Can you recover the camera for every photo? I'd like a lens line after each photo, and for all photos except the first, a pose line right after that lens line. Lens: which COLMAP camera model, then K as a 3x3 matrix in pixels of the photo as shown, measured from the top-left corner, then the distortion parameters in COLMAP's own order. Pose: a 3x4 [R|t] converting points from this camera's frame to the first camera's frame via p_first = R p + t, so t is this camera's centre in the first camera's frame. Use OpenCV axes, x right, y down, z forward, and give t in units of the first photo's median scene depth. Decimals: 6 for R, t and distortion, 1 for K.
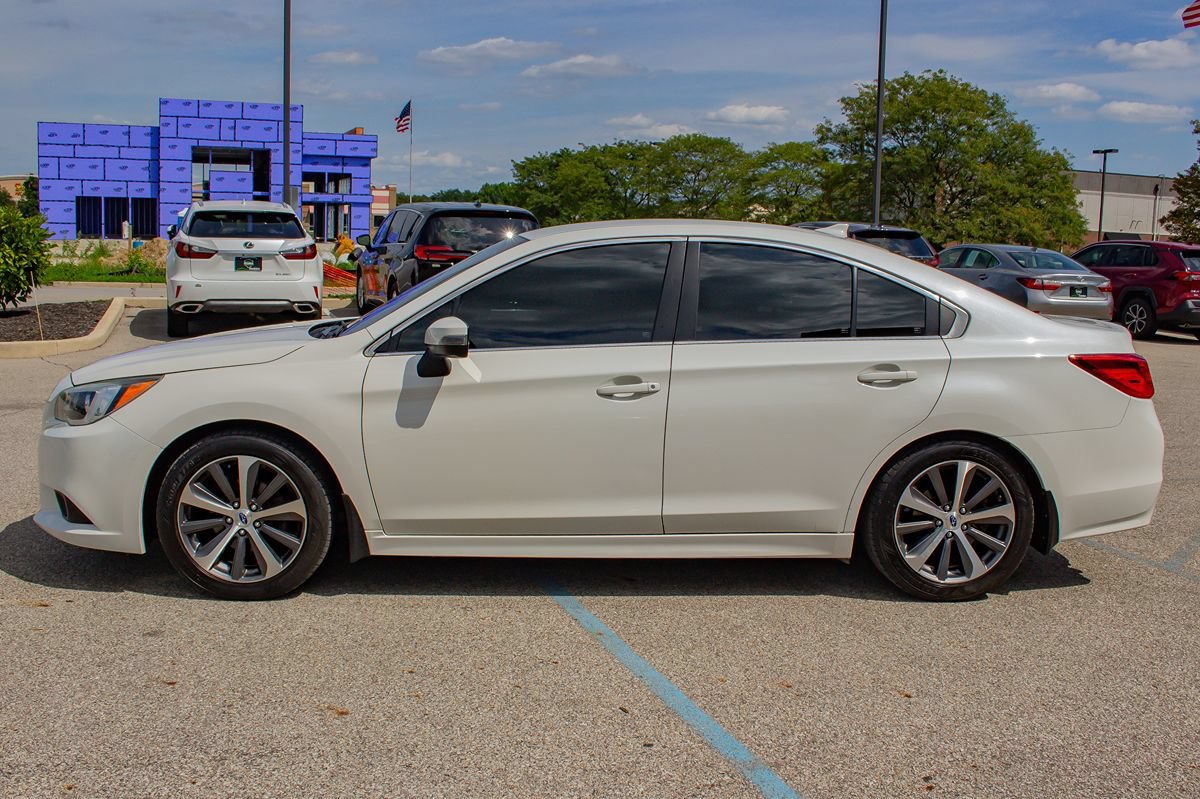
lens RADIAL K [[1221.1, 0, 600.0], [0, 1221.1, 399.5], [0, 0, 1]] dist [-0.125654, -0.008053]
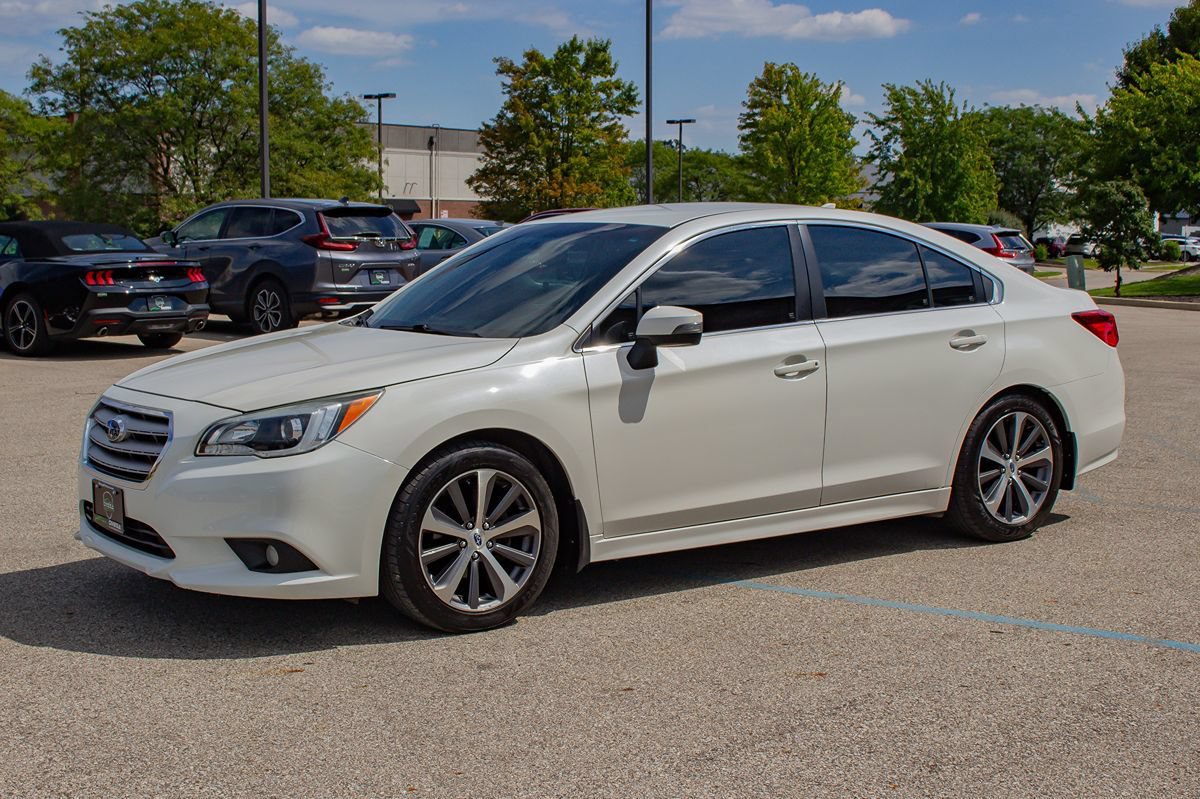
lens RADIAL K [[1579.0, 0, 600.4], [0, 1579.0, 484.4], [0, 0, 1]] dist [0.006952, -0.365490]
pose [[0.855109, -0.107239, 0.507235, -0.217917], [0.087801, 0.994196, 0.062174, -0.002198], [-0.510959, -0.008630, 0.859562, -0.017503]]
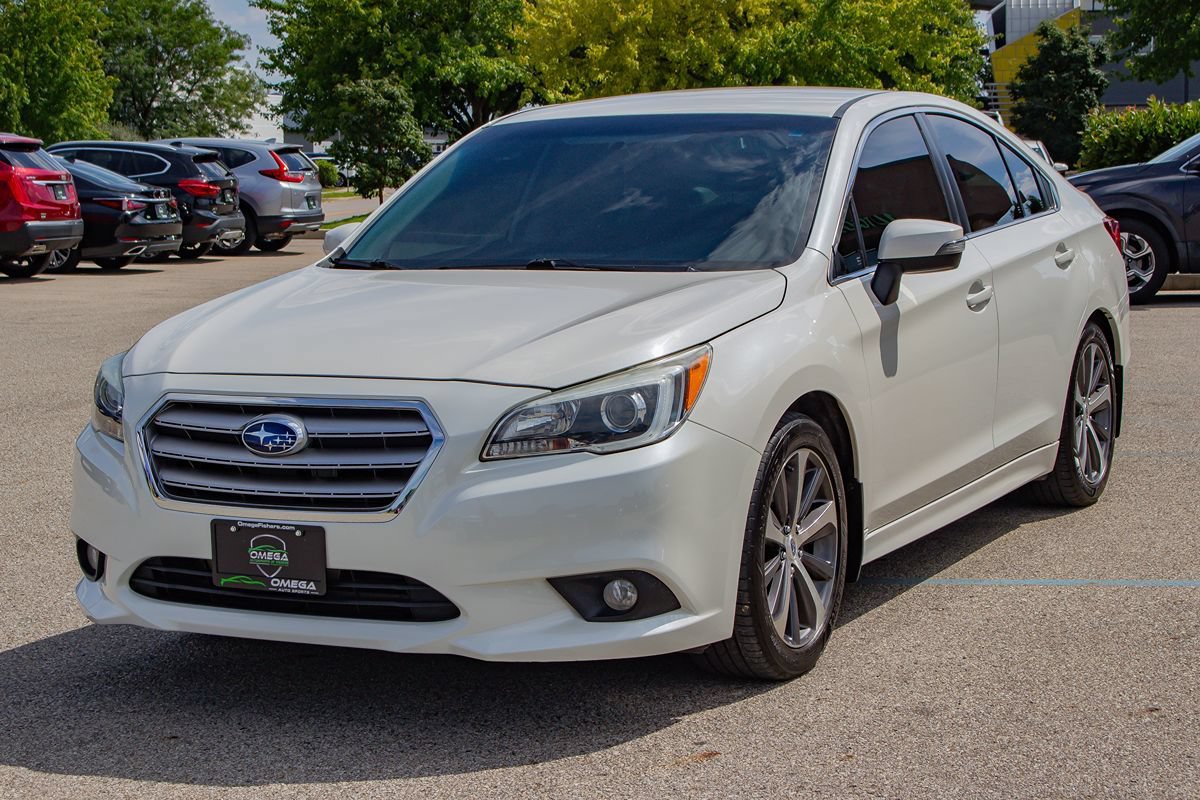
lens RADIAL K [[2200.5, 0, 600.0], [0, 2200.5, 400.0], [0, 0, 1]] dist [-0.048222, -0.039530]
pose [[0.501112, -0.135261, 0.854746, -0.364500], [0.143143, 0.987059, 0.072278, -0.021883], [-0.853462, 0.086132, 0.513989, 0.126754]]
